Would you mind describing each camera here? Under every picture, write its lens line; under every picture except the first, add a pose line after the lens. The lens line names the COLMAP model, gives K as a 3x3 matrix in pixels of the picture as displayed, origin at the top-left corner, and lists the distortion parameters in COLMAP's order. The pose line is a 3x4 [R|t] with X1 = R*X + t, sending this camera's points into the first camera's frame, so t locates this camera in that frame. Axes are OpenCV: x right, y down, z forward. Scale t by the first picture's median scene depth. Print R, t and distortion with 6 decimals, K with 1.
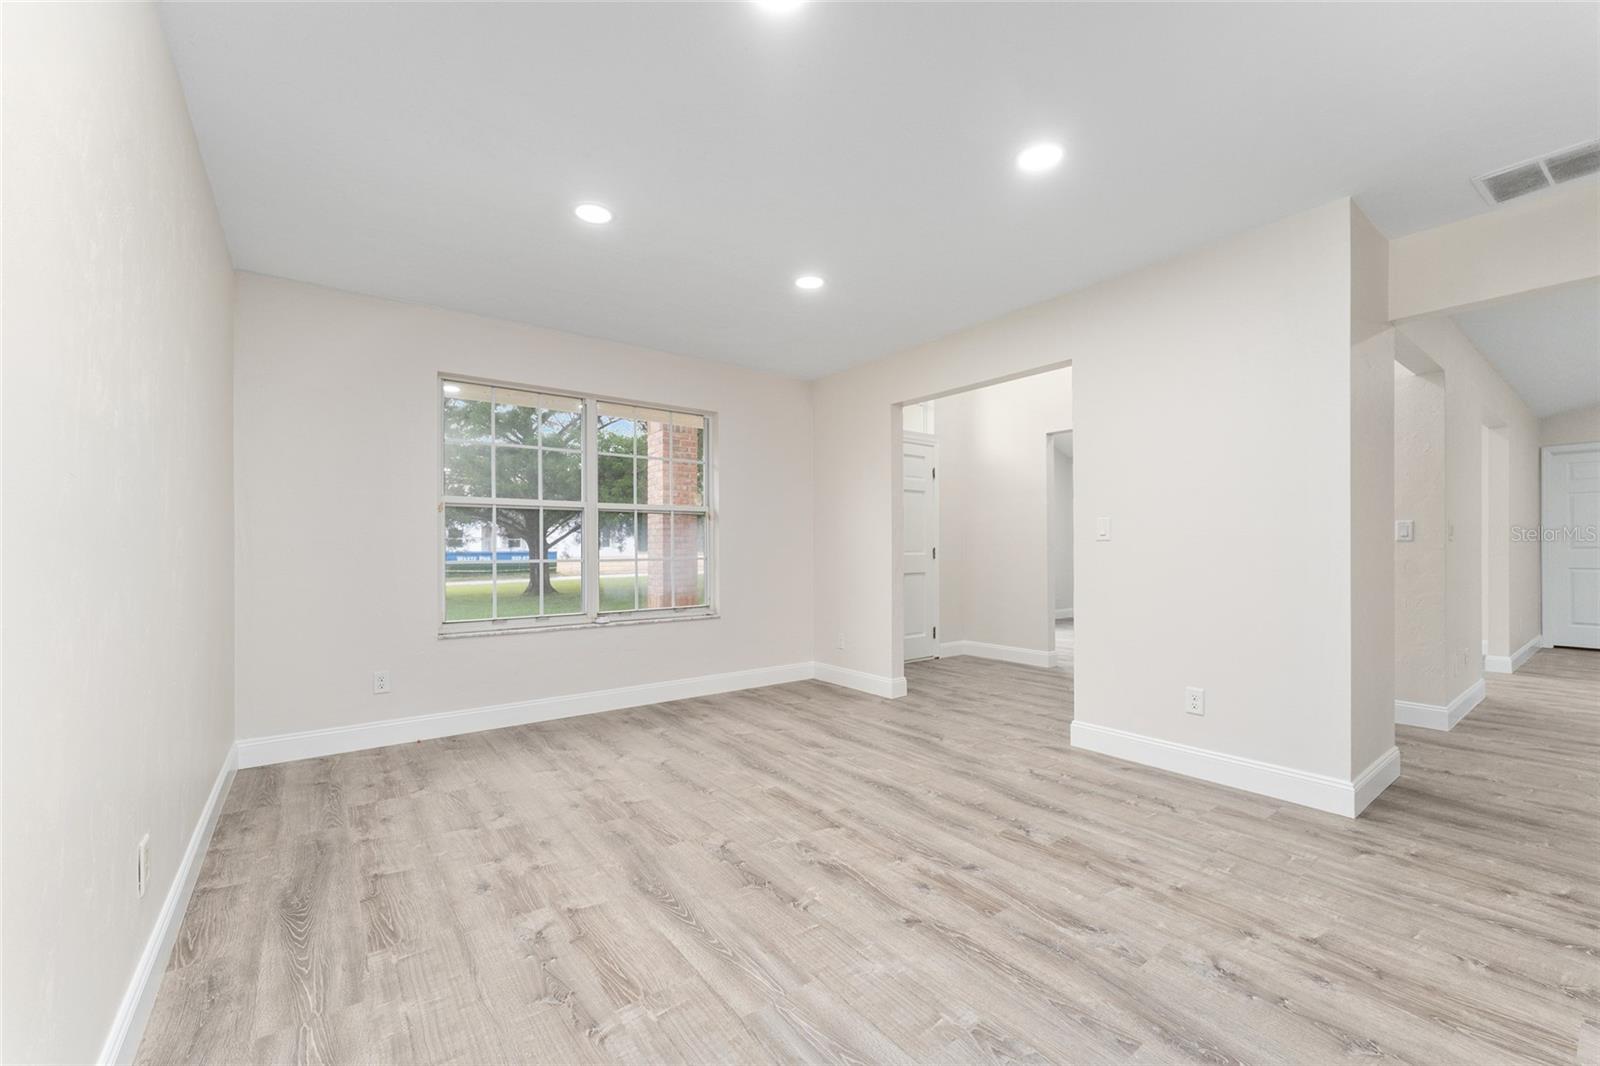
lens RADIAL K [[641.4, 0, 805.9], [0, 641.4, 545.0], [0, 0, 1]] dist [0.000354, -0.000605]
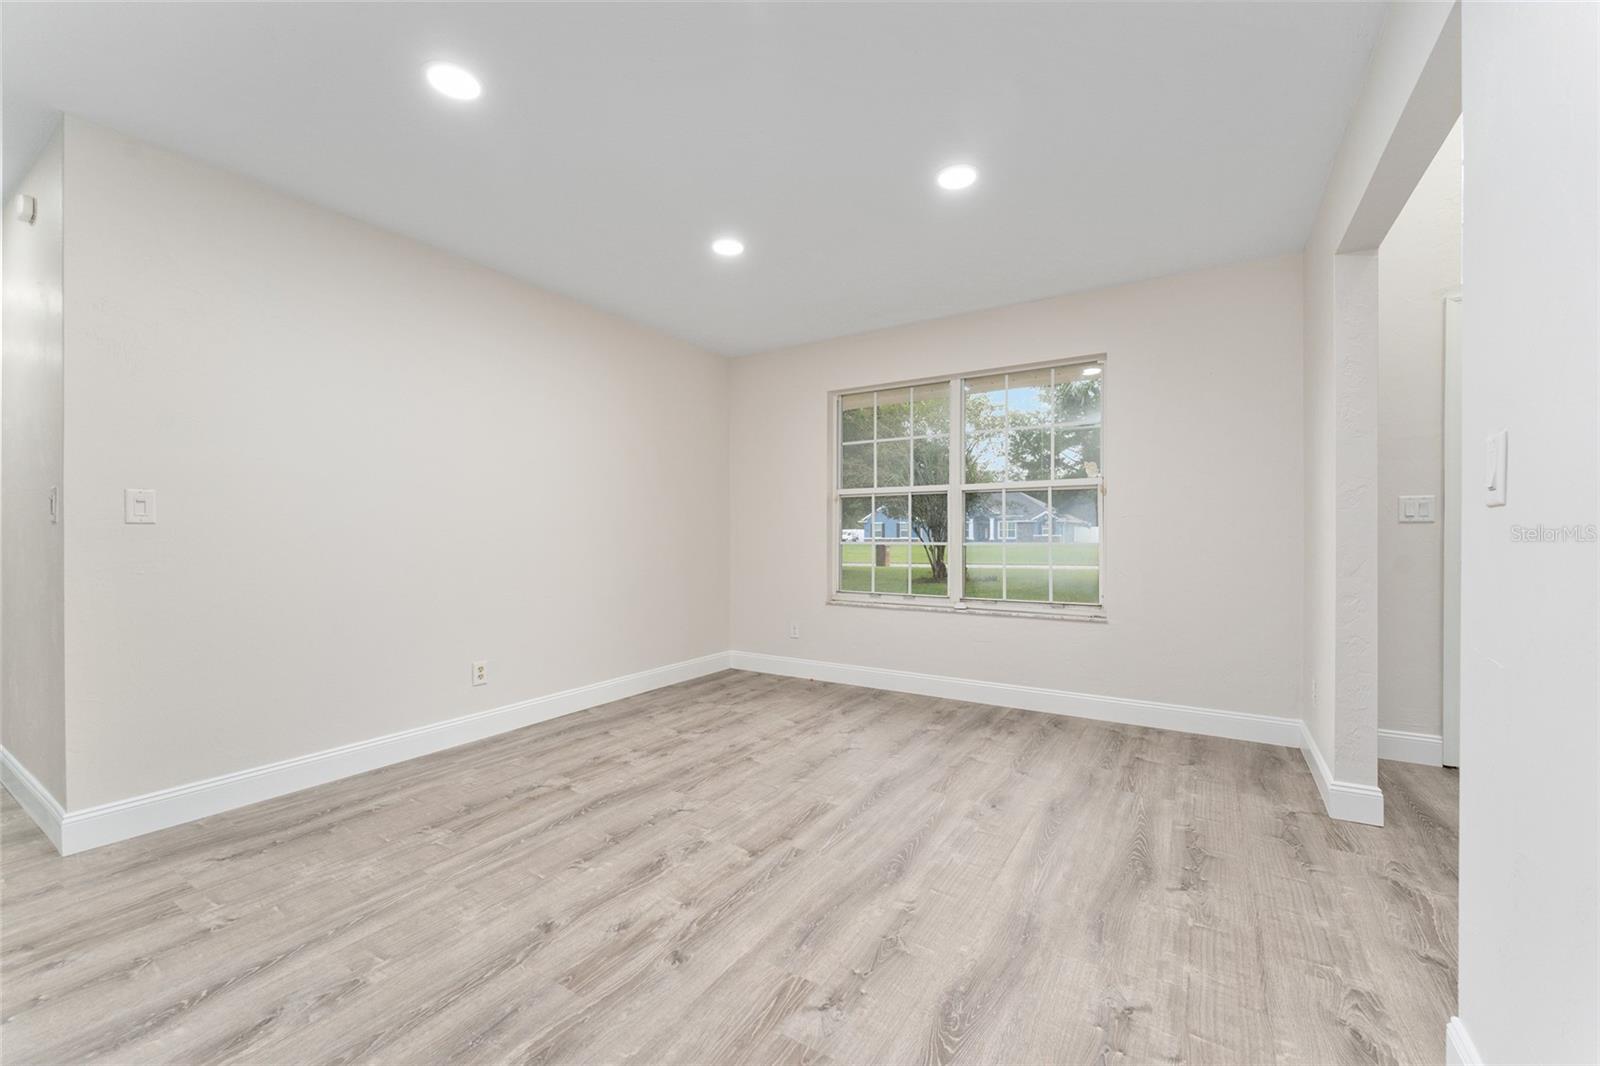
lens RADIAL K [[641.4, 0, 805.6], [0, 641.4, 532.3], [0, 0, 1]] dist [0.000354, -0.000605]
pose [[0.352441, 0.001551, -0.935833, 0.771976], [0.005293, 0.999979, 0.003650, 0.001831], [0.935819, -0.006240, 0.352425, 0.669165]]
